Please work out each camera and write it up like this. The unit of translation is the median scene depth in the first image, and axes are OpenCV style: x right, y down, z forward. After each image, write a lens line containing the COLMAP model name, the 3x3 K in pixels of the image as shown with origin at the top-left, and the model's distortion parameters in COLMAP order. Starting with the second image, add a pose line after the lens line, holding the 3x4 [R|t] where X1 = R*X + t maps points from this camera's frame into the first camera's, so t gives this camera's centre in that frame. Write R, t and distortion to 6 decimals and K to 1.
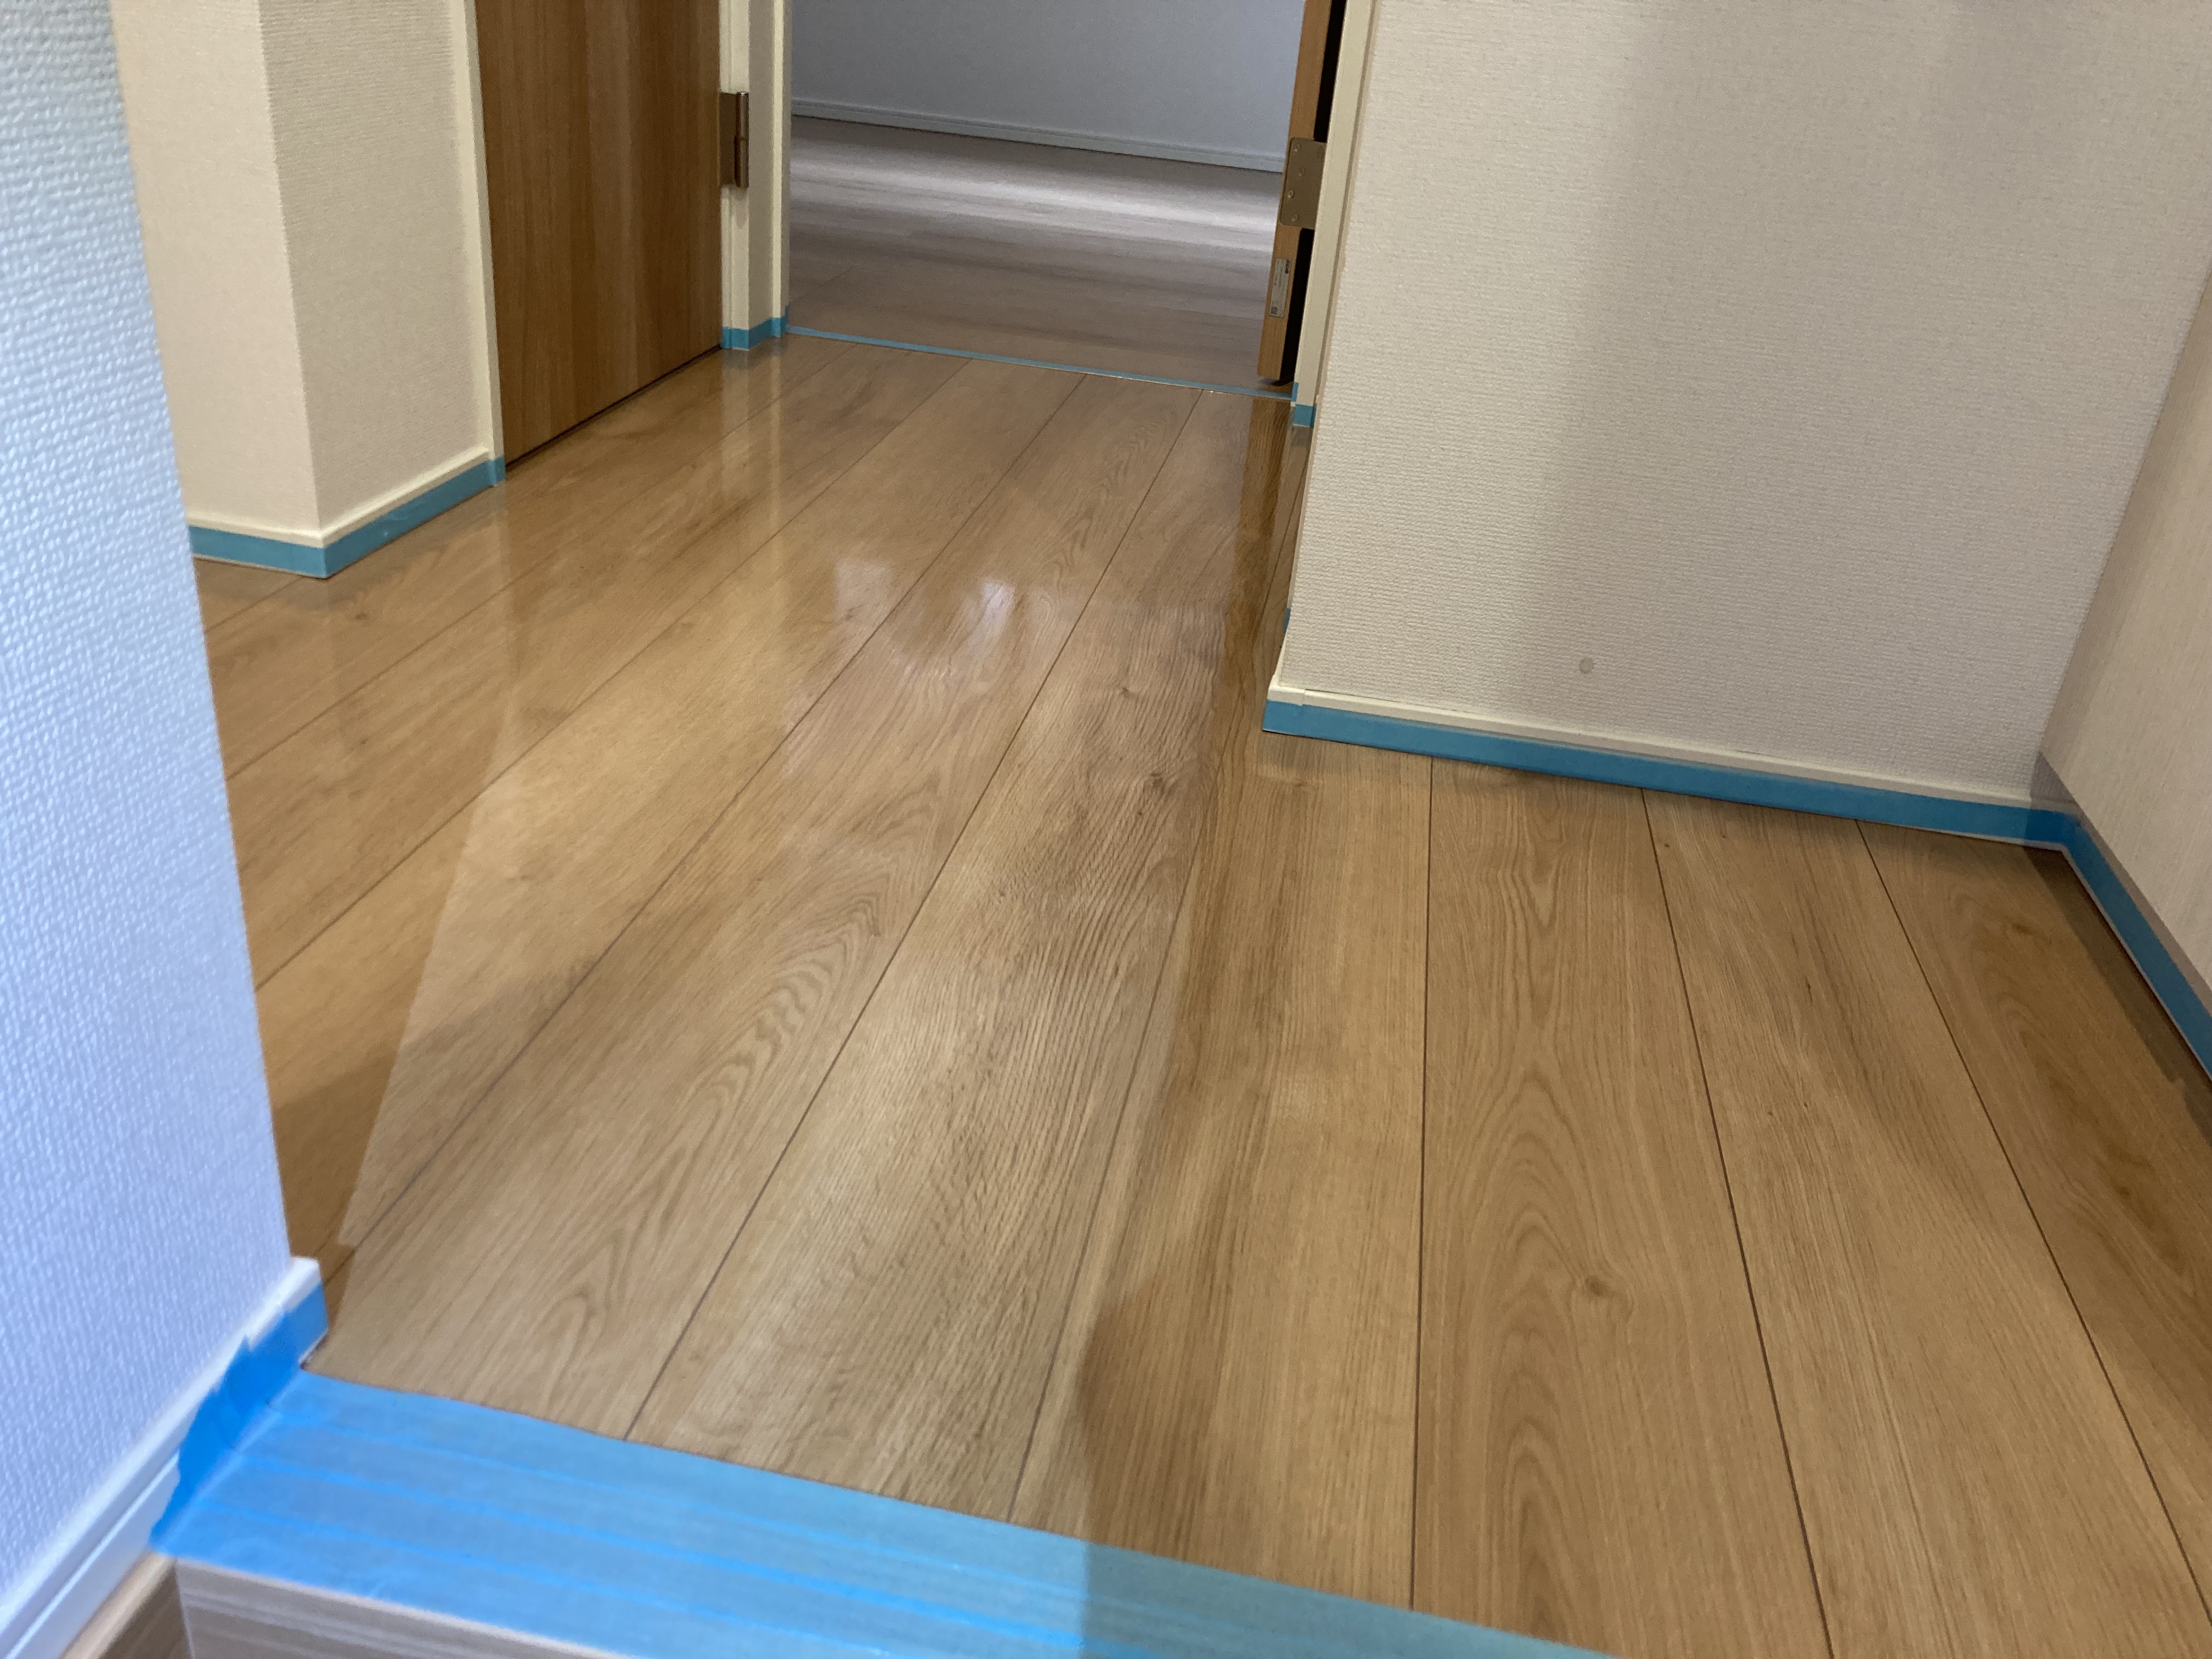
lens RADIAL K [[1840.1, 0, 1099.6], [0, 1840.1, 831.4], [0, 0, 1]] dist [0.037423, -0.058327]
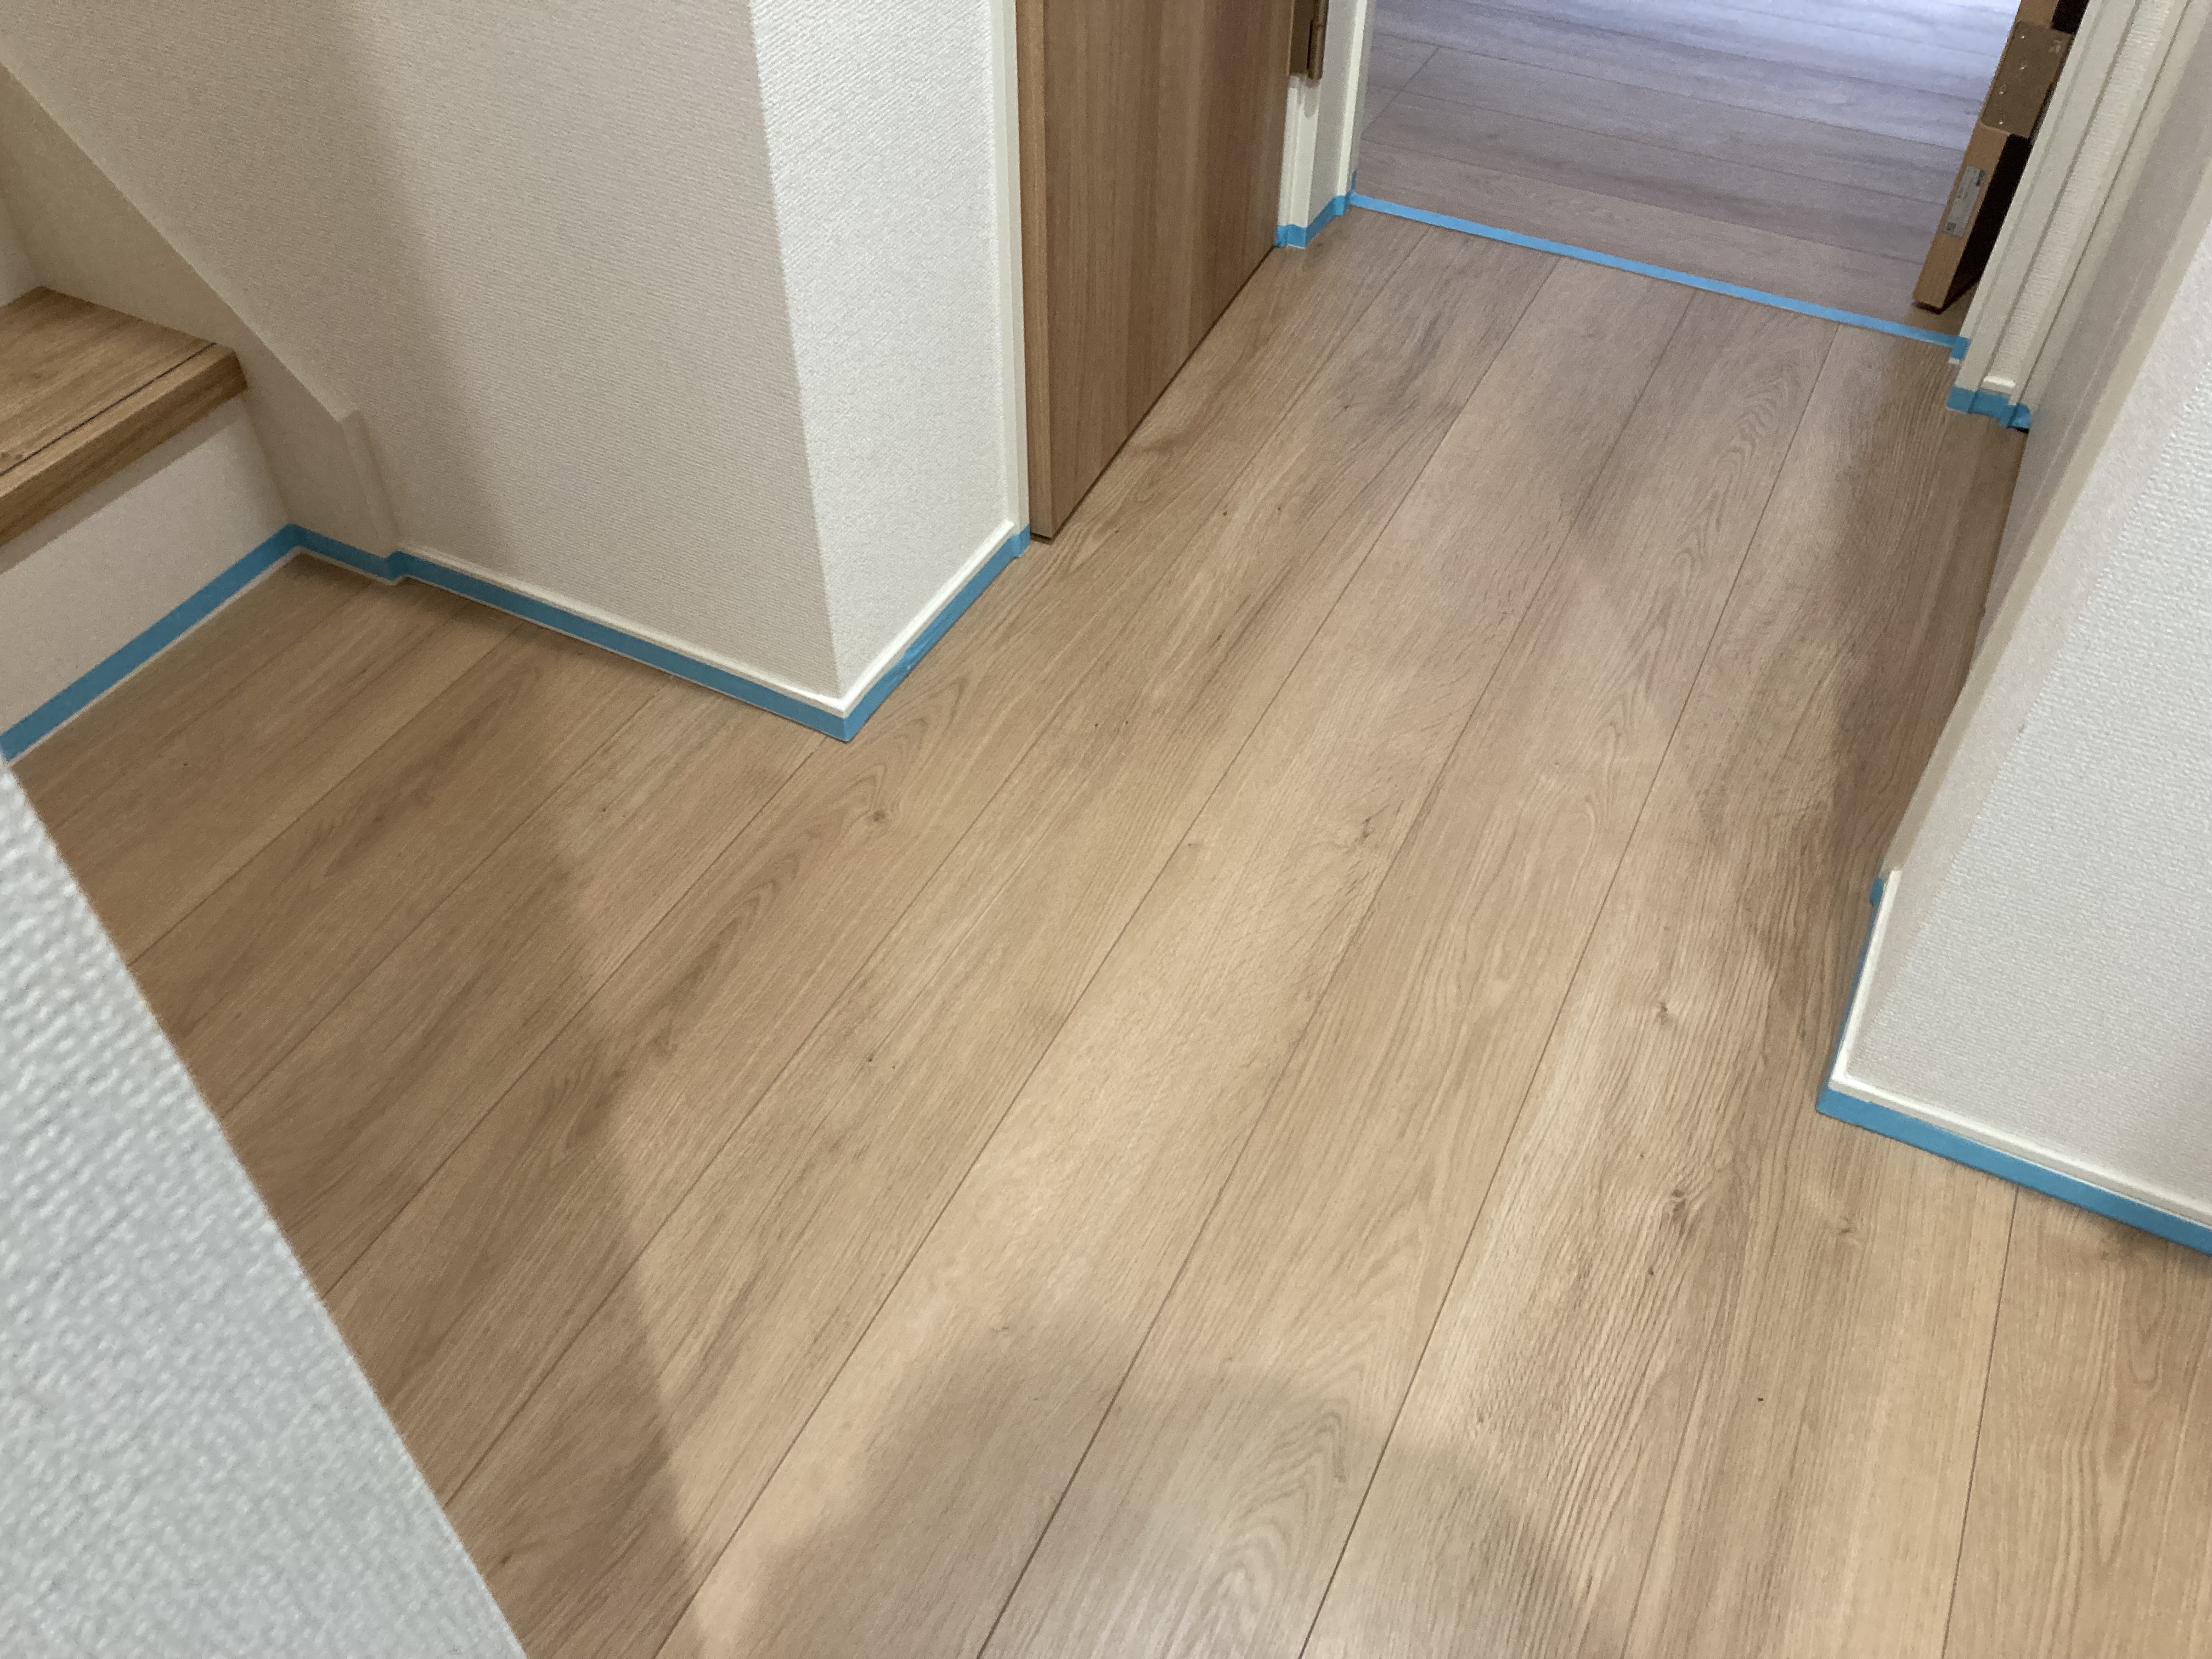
lens RADIAL K [[1840.1, 0, 1085.3], [0, 1840.1, 826.6], [0, 0, 1]] dist [0.037423, -0.058327]
pose [[0.955205, 0.137922, -0.261843, -0.036246], [-0.053927, 0.951069, 0.304237, -0.482436], [0.290992, -0.276488, 0.915903, 0.138652]]
